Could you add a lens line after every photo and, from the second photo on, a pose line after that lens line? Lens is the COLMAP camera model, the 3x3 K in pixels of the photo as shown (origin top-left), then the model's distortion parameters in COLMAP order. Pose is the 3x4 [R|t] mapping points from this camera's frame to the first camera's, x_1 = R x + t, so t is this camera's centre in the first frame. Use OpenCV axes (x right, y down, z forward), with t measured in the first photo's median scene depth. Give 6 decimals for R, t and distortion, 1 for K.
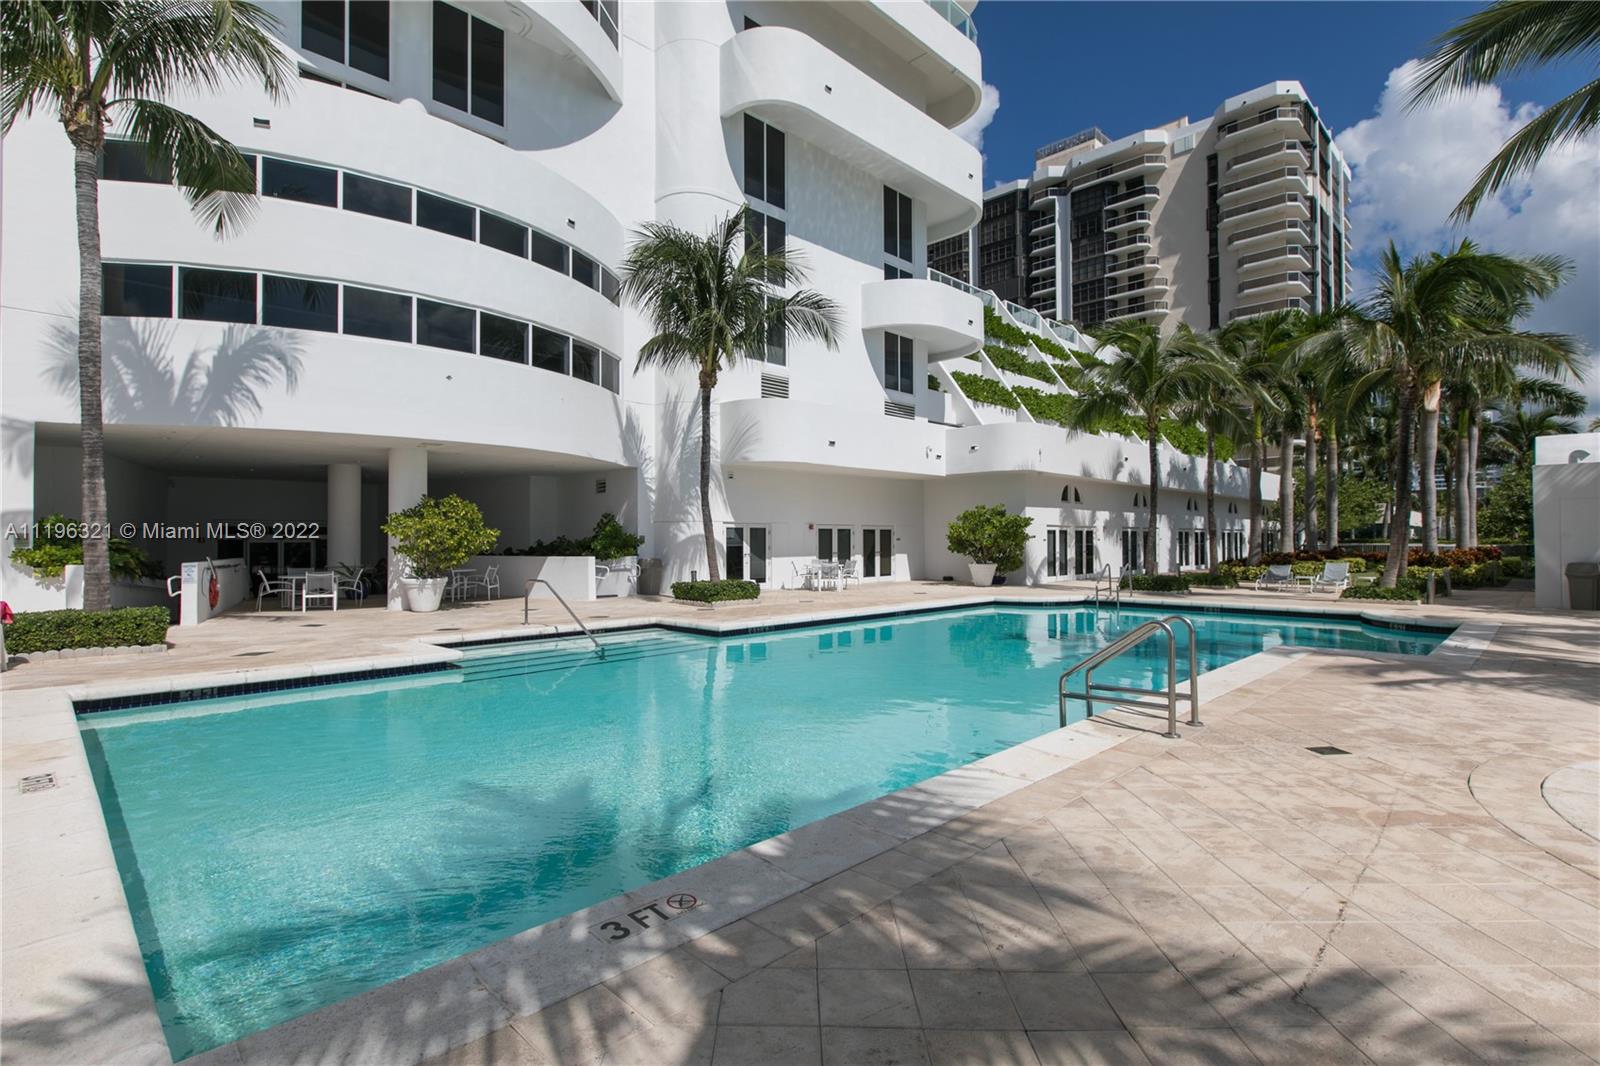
lens RADIAL K [[763.4, 0, 795.8], [0, 763.4, 535.3], [0, 0, 1]] dist [-0.000559, -0.000928]
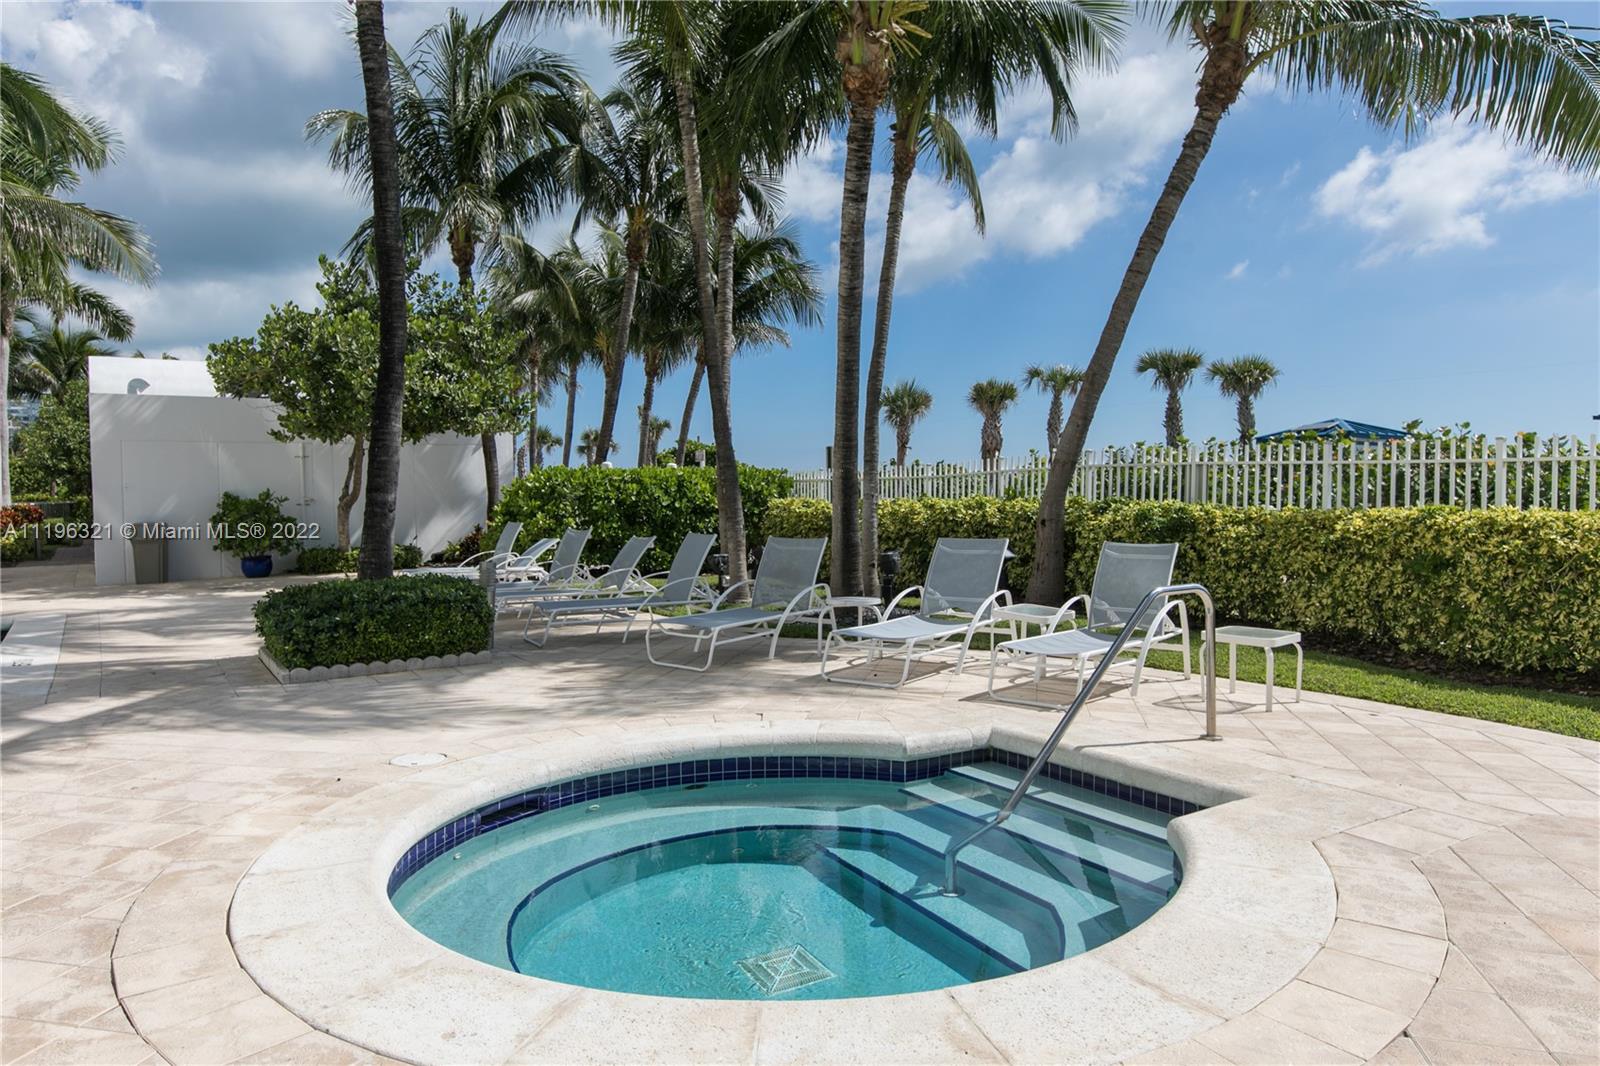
lens RADIAL K [[1089.6, 0, 807.9], [0, 1089.6, 518.7], [0, 0, 1]] dist [-0.007712, -0.004163]
pose [[0.200423, -0.026741, 0.979345, 0.031147], [0.002235, 0.999637, 0.026838, 0.001220], [-0.979707, -0.003190, 0.200410, 0.043916]]
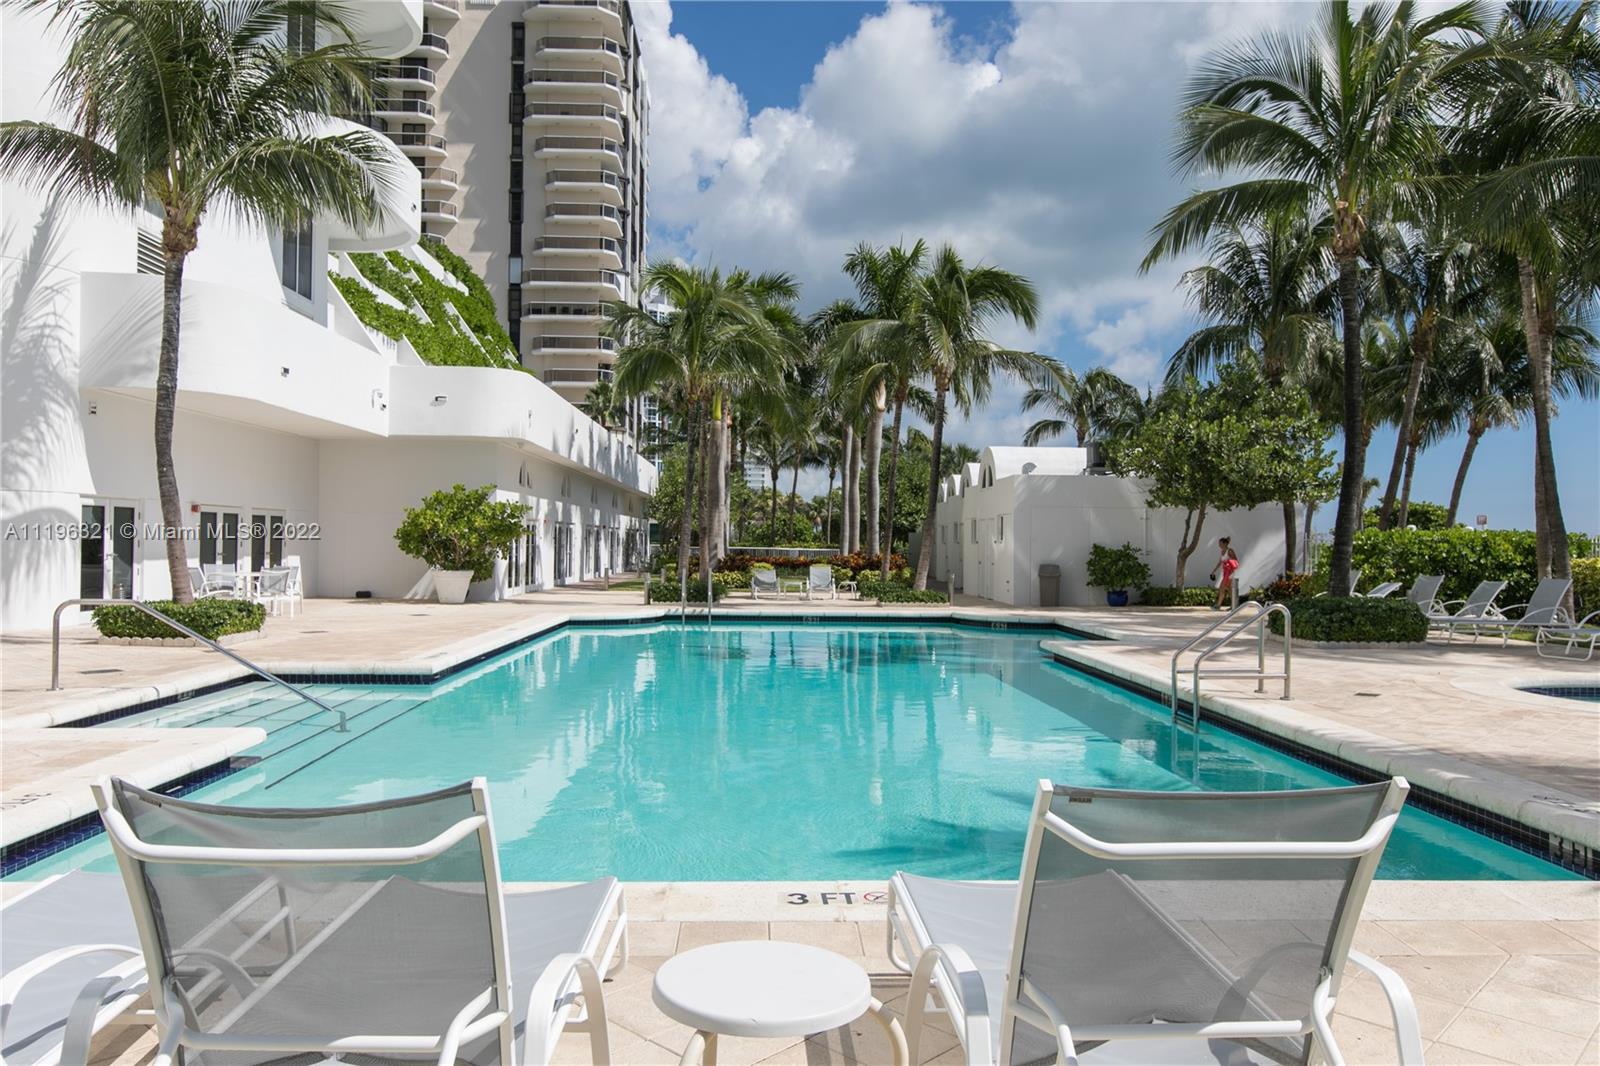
lens RADIAL K [[1168.7, 0, 794.9], [0, 1168.7, 535.7], [0, 0, 1]] dist [0.001250, 0.003206]
pose [[0.682047, 0.015905, 0.731135, -0.172927], [-0.017827, 0.999828, -0.005120, 0.003325], [-0.731091, -0.009542, 0.682213, 0.038395]]
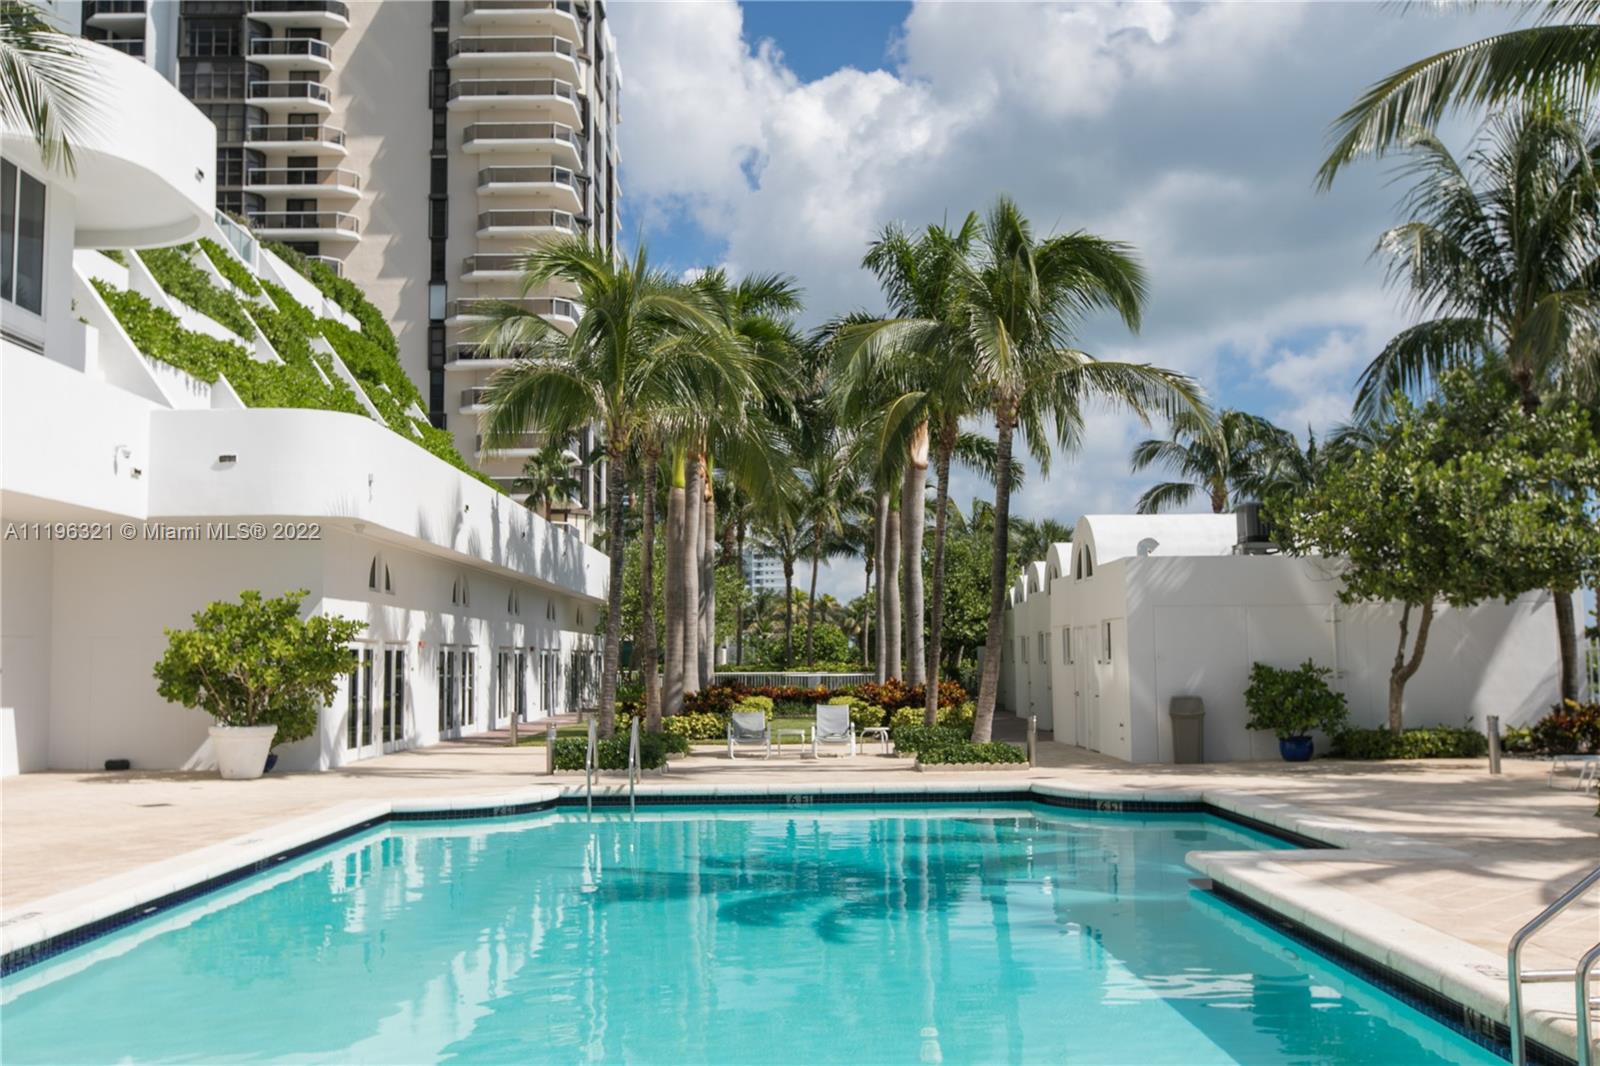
lens RADIAL K [[1535.9, 0, 793.3], [0, 1535.9, 532.9], [0, 0, 1]] dist [-0.007740, 0.000000]
pose [[0.702537, 0.055913, 0.709448, -0.089049], [0.003033, 0.996664, -0.081553, -0.000238], [-0.711641, 0.059446, 0.700024, 0.092180]]
